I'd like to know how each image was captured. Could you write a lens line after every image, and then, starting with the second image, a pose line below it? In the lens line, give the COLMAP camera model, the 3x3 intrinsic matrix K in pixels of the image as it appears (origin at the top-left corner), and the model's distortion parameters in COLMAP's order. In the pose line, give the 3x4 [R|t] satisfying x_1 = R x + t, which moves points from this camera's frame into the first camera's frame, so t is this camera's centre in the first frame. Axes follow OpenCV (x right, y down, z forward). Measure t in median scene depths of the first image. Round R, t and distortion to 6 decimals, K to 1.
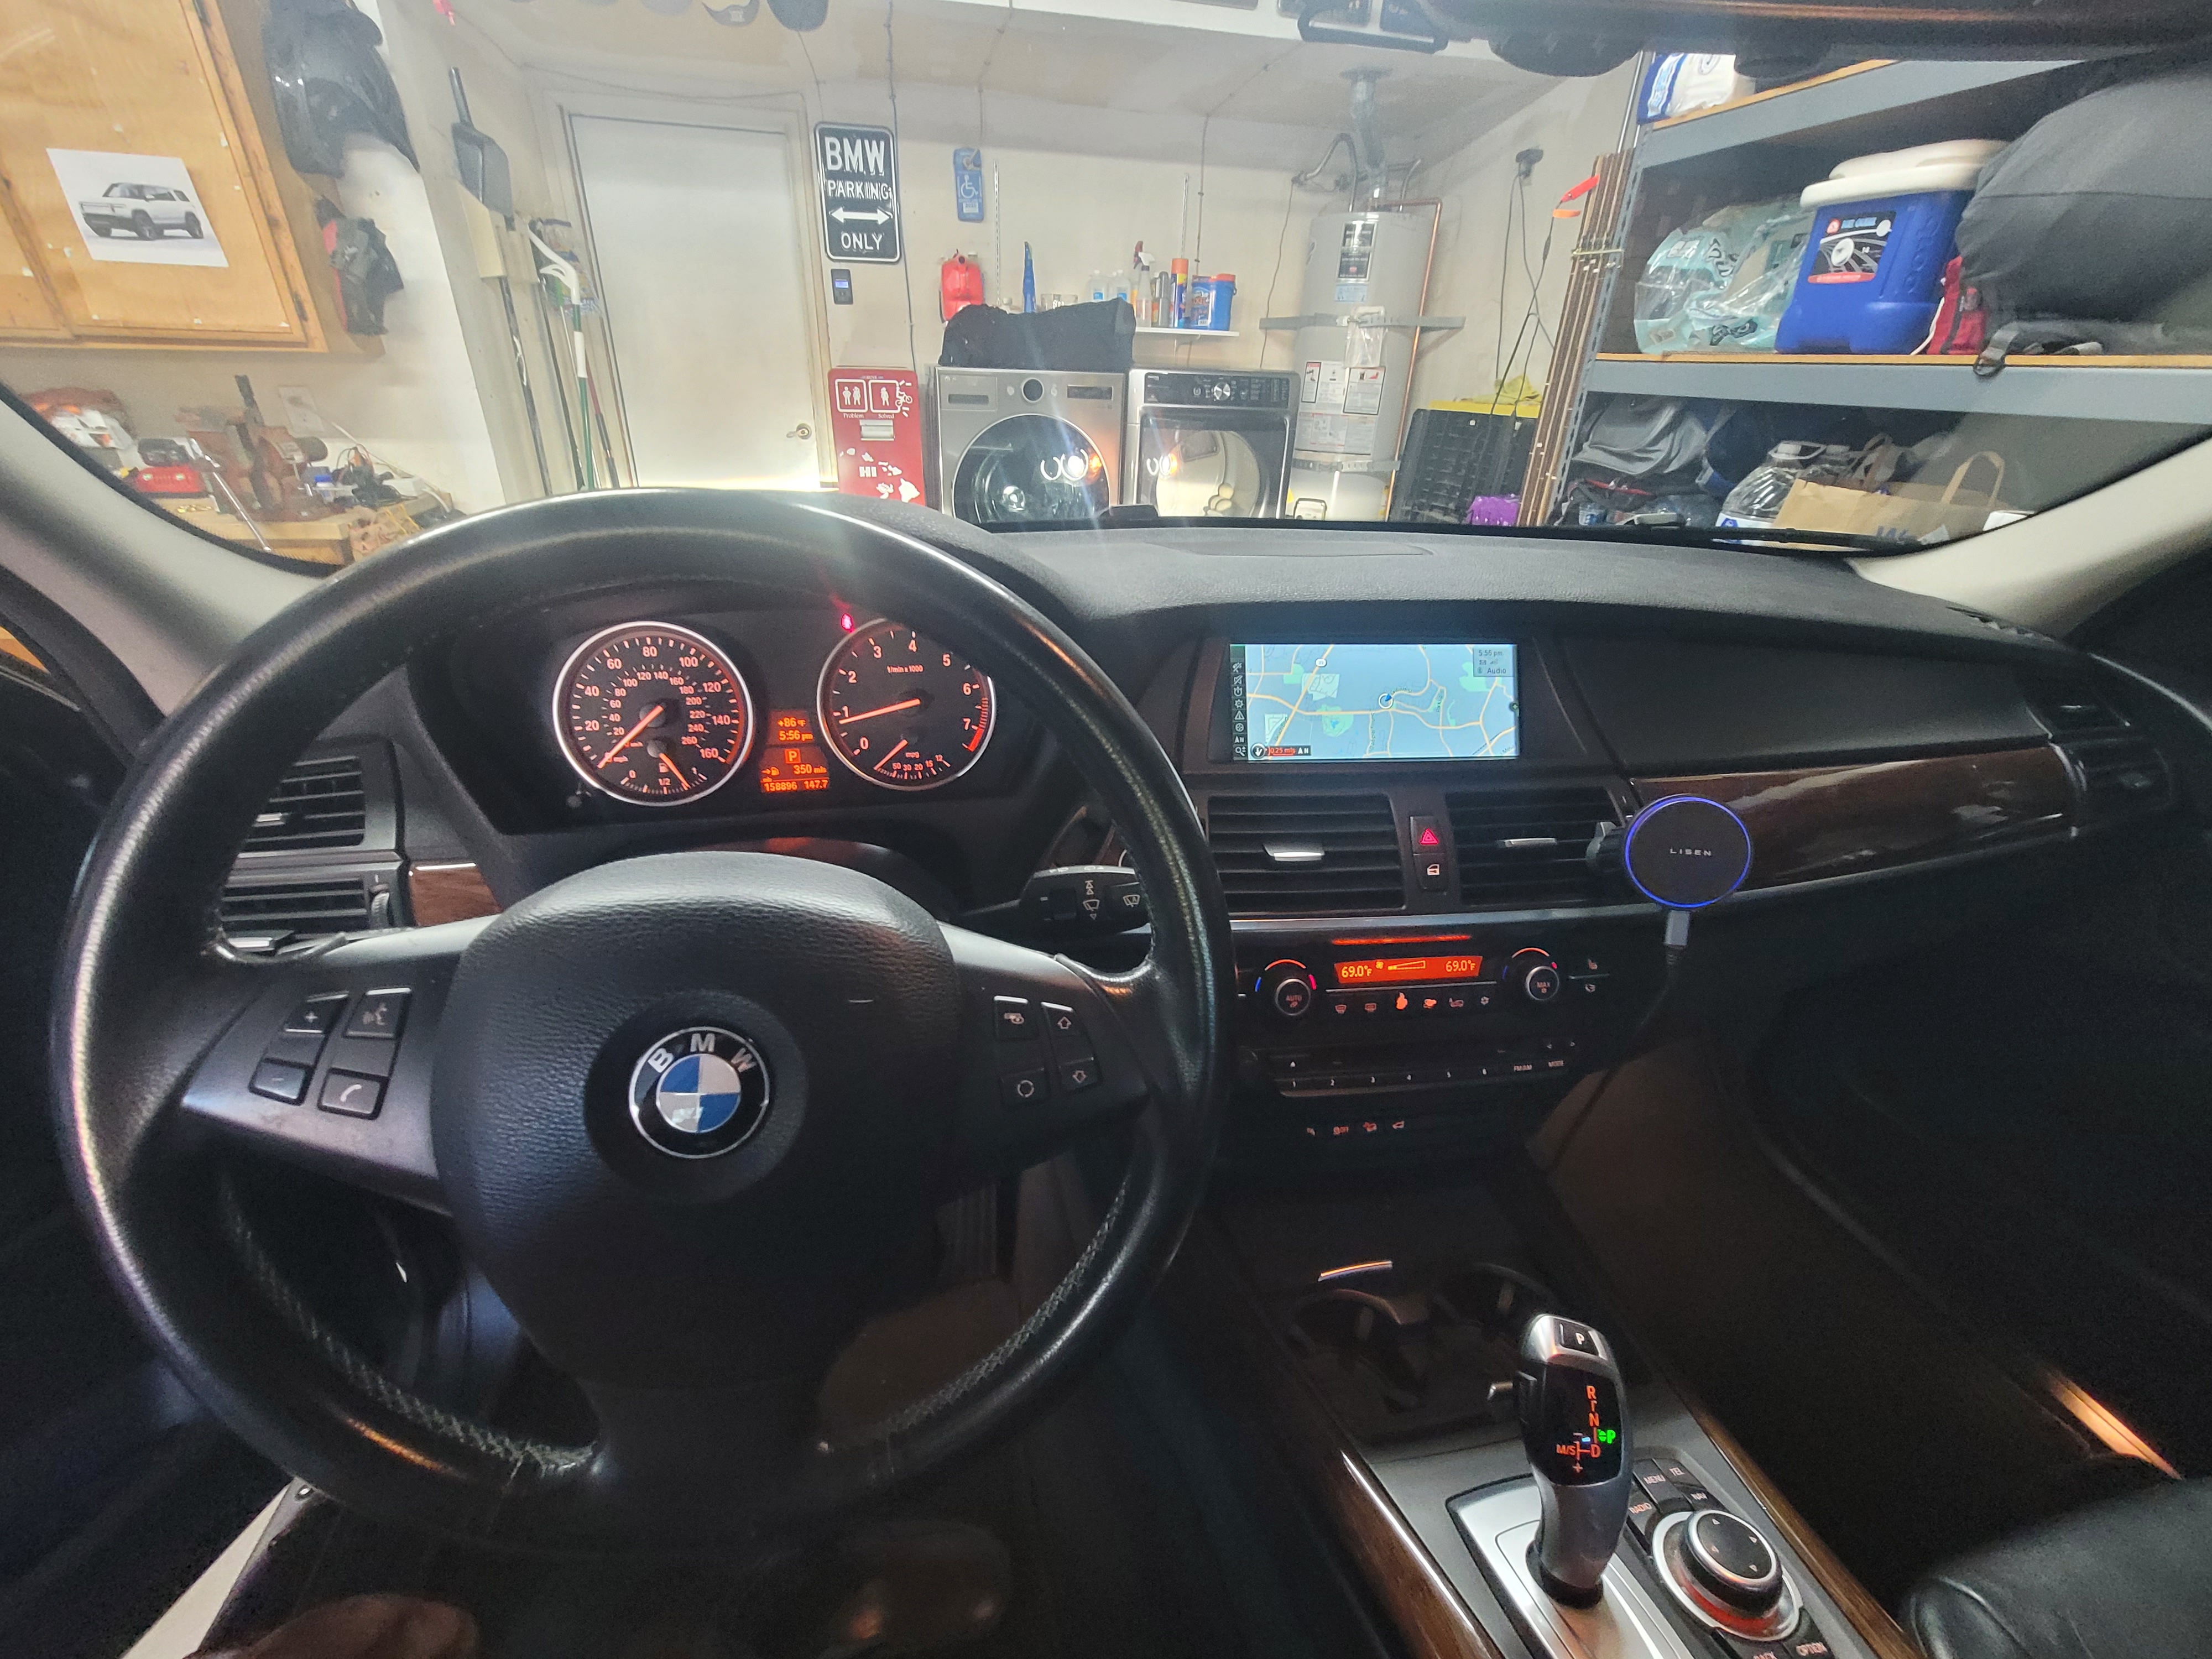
lens RADIAL K [[903.7, 0, 1106.0], [0, 903.7, 829.5], [0, 0, 1]] dist [-0.005748, 0.002924]
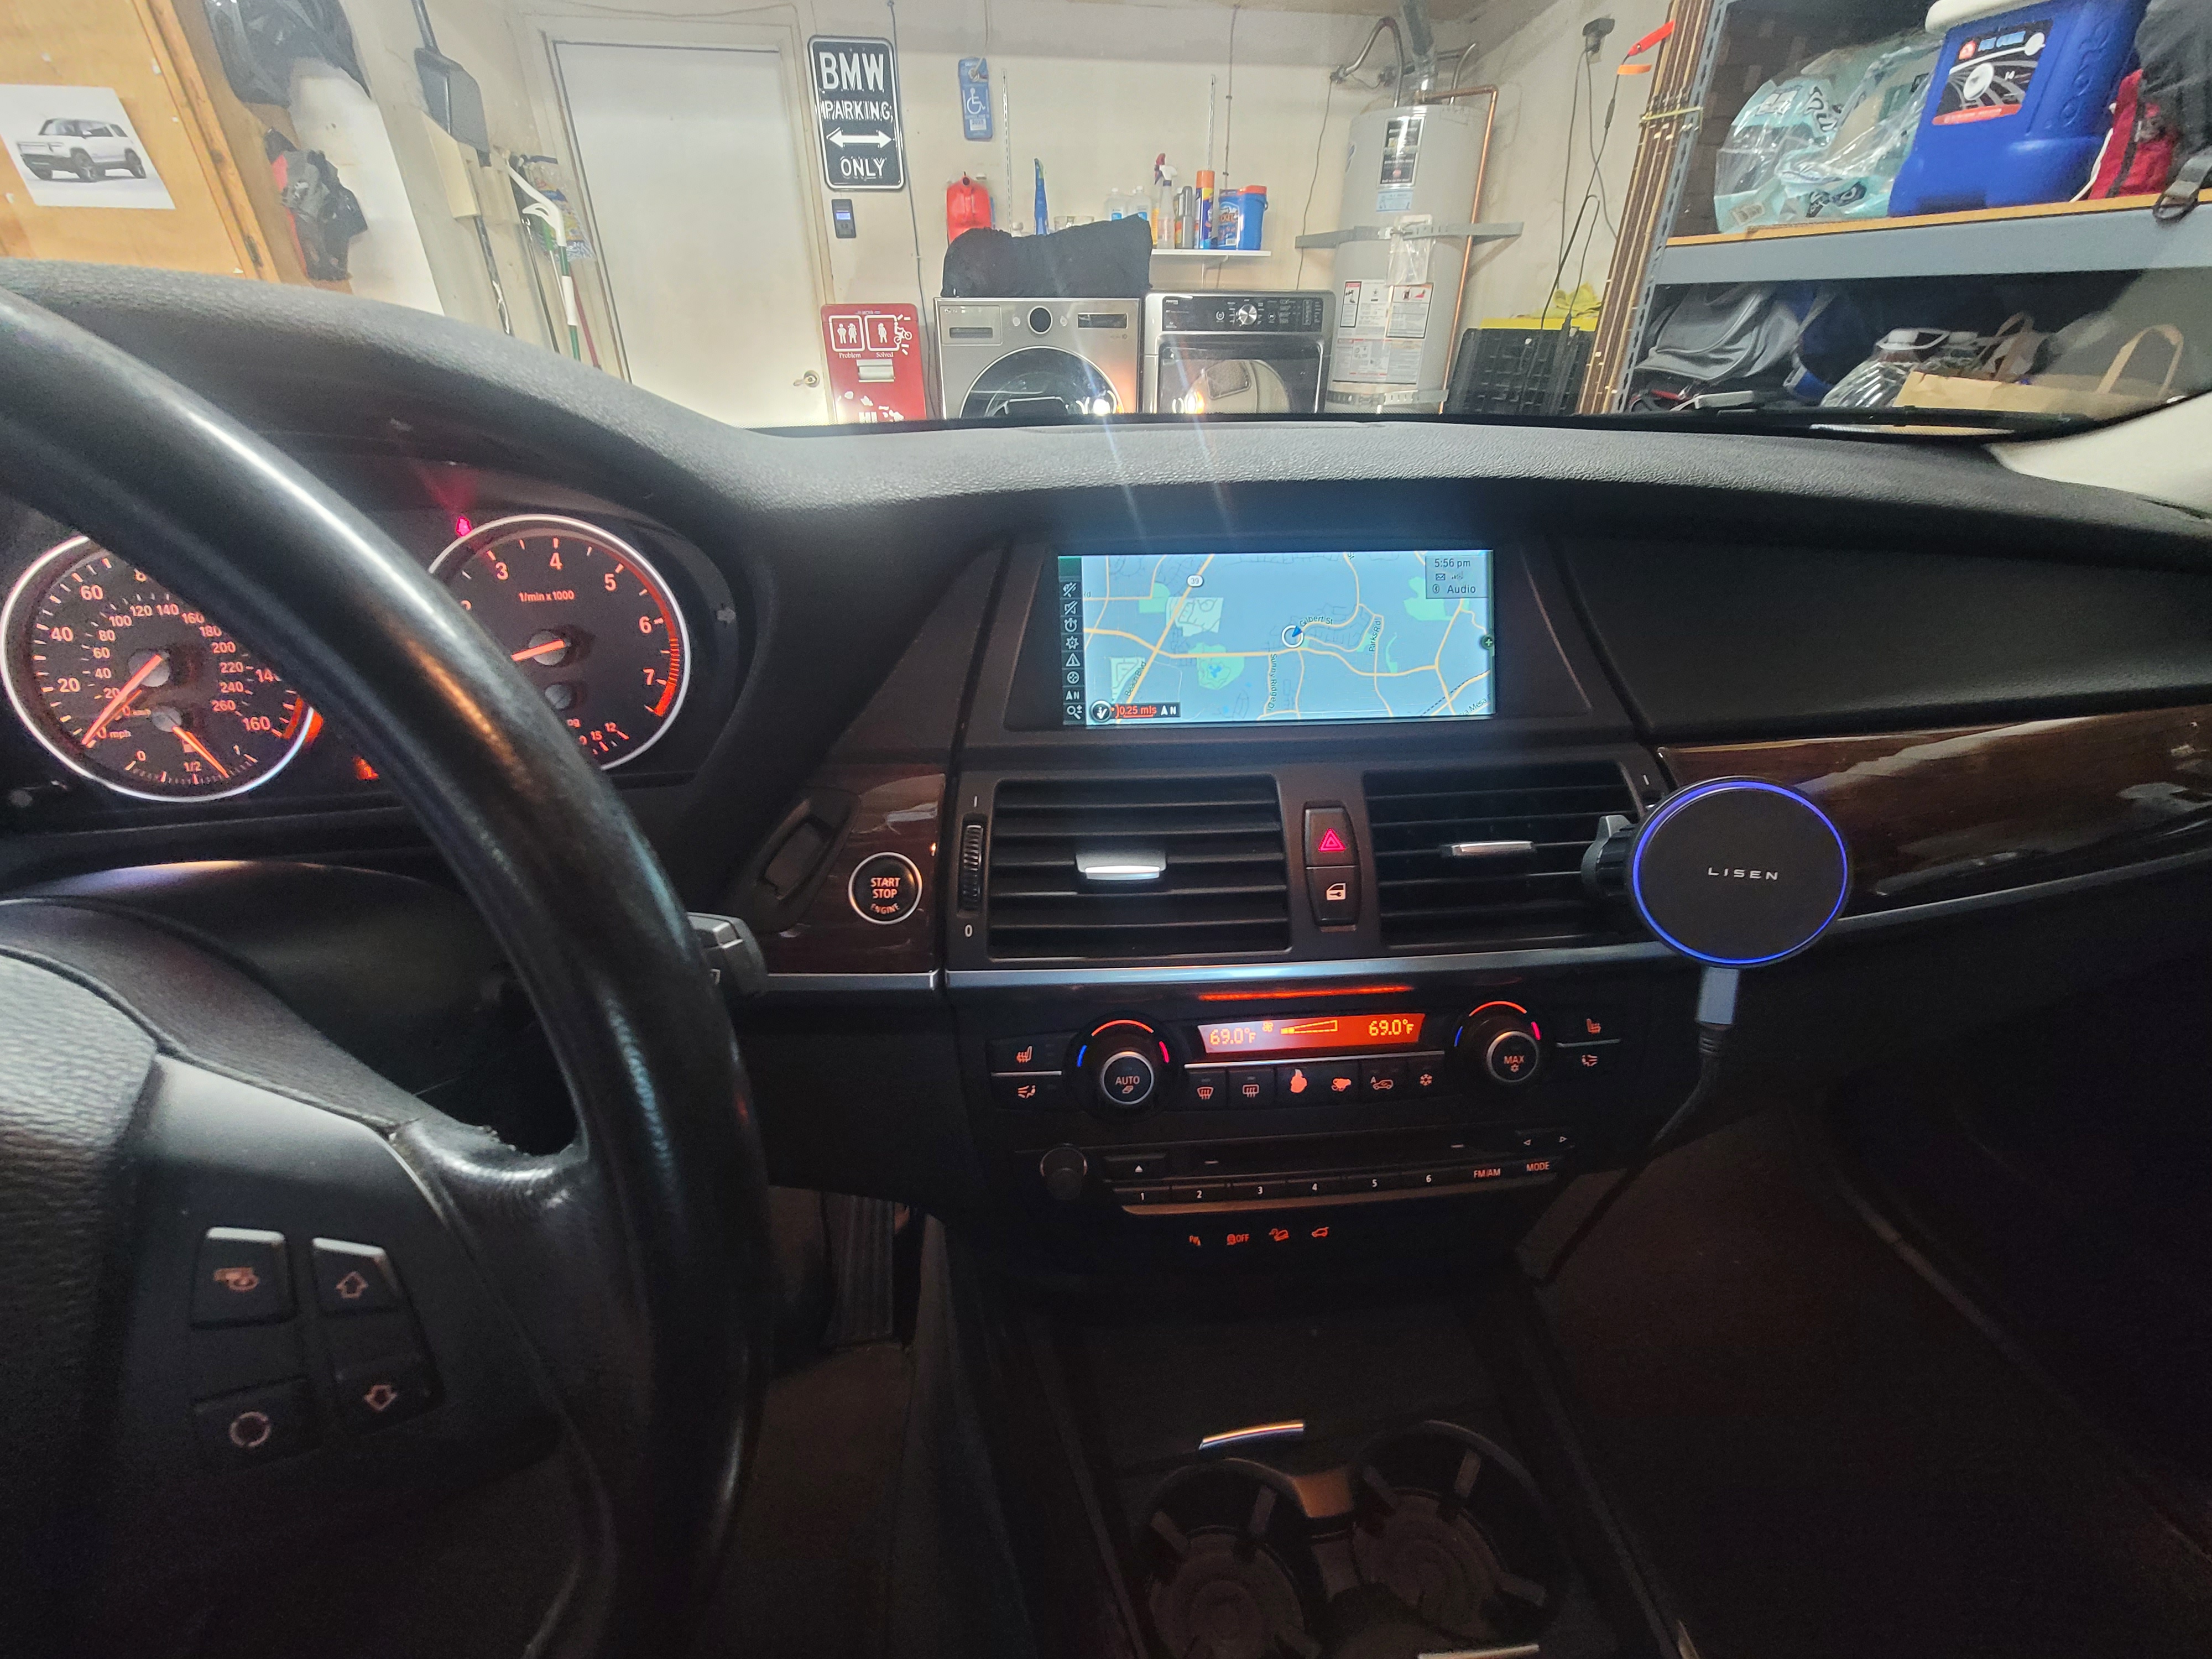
lens RADIAL K [[903.7, 0, 1106.0], [0, 903.7, 829.5], [0, 0, 1]] dist [-0.005748, 0.002924]
pose [[0.998133, -0.002891, -0.061003, 0.066468], [0.005539, 0.999048, 0.043275, -0.008296], [0.060820, -0.043532, 0.997199, 0.095742]]
